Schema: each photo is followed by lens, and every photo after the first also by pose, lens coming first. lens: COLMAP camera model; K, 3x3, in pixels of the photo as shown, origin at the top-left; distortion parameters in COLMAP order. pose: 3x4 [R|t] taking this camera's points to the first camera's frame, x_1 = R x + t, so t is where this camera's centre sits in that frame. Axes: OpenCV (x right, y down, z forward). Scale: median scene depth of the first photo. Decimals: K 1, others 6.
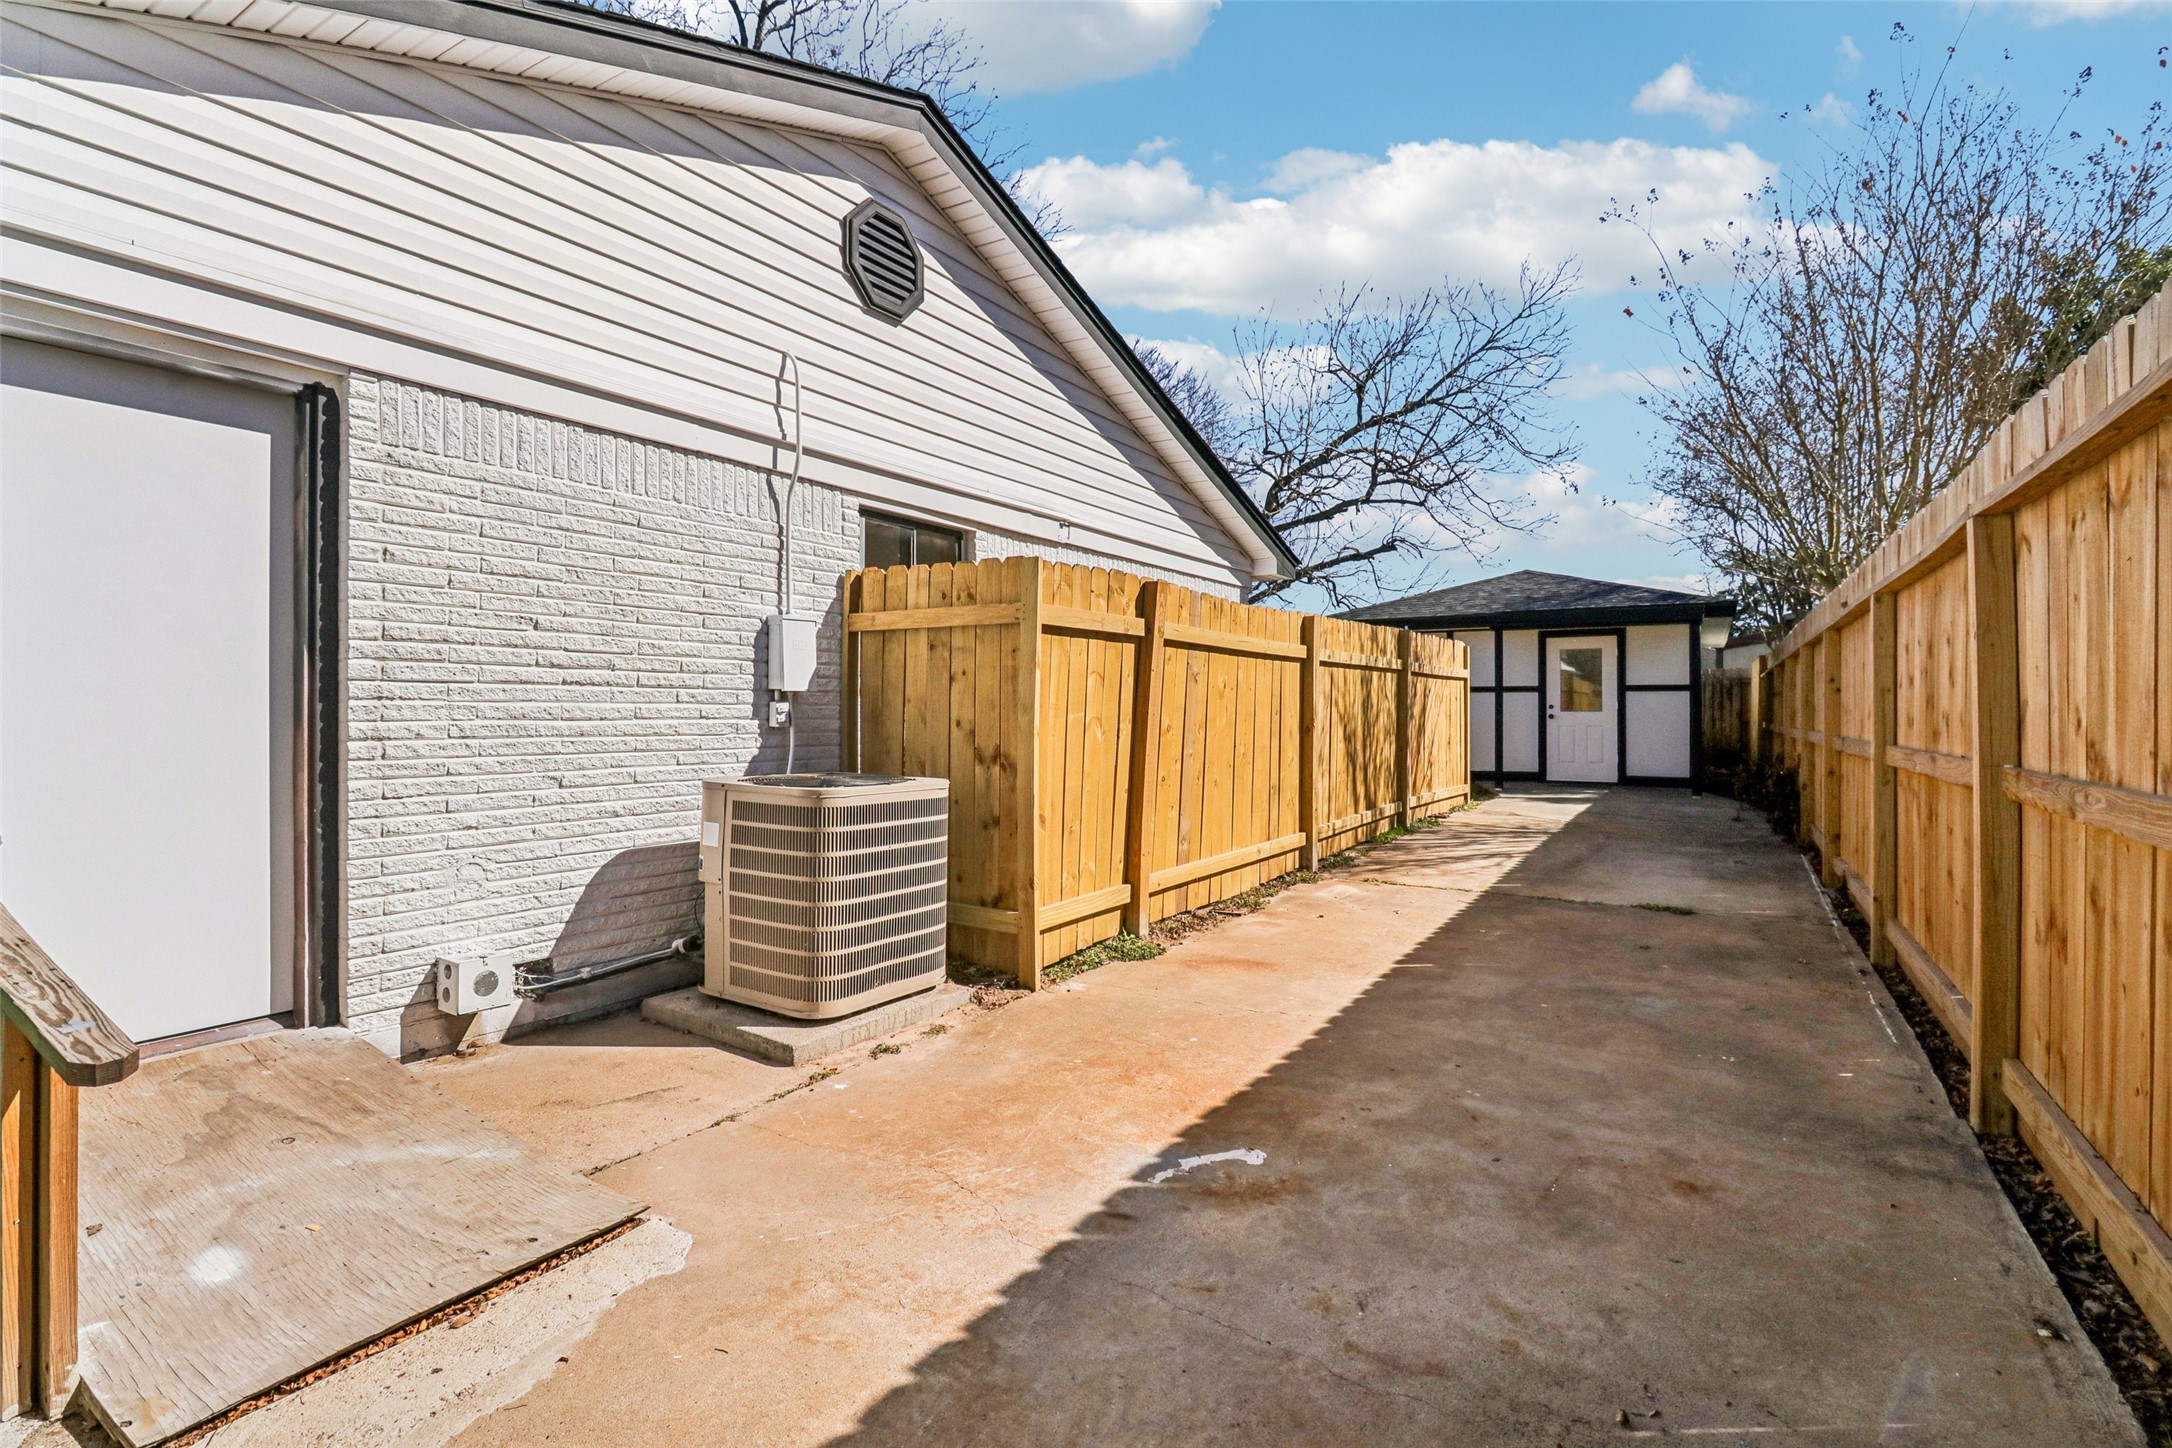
lens RADIAL K [[1015.2, 0, 1083.5], [0, 1015.2, 698.5], [0, 0, 1]] dist [-0.002131, -0.012816]
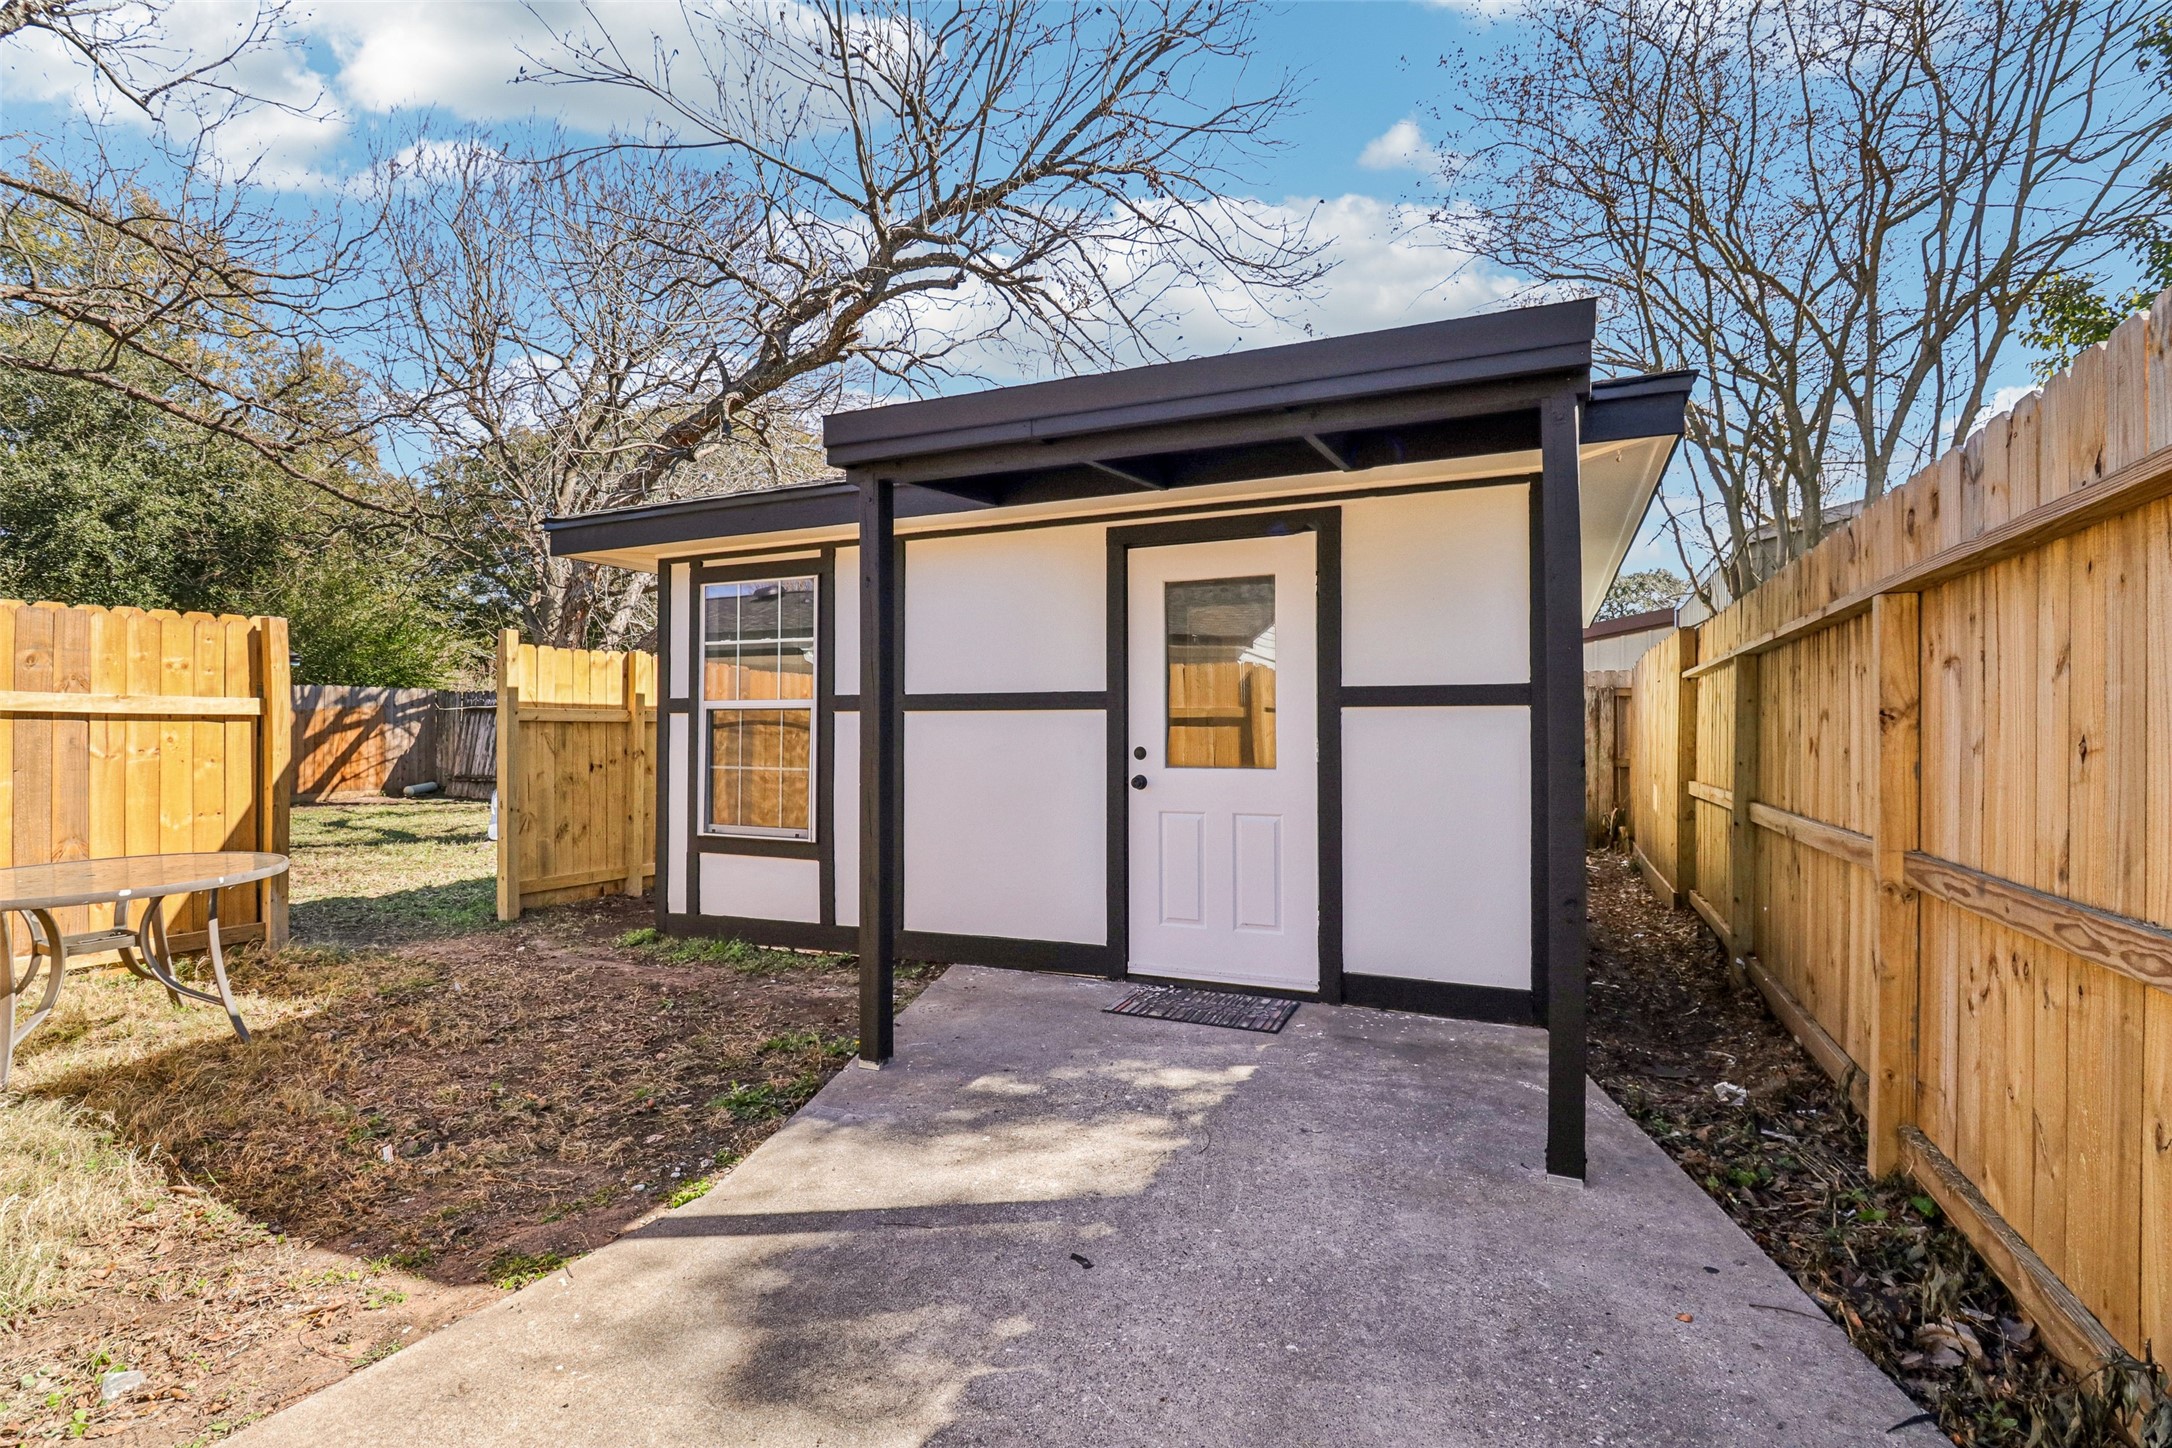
lens RADIAL K [[1013.5, 0, 1086.0], [0, 1013.5, 724.0], [0, 0, 1]] dist [-0.000957, 0.000092]
pose [[0.990514, -0.004178, 0.137345, 0.405967], [0.003940, 0.999990, 0.002005, -0.002332], [-0.137352, -0.001444, 0.990521, 0.685981]]
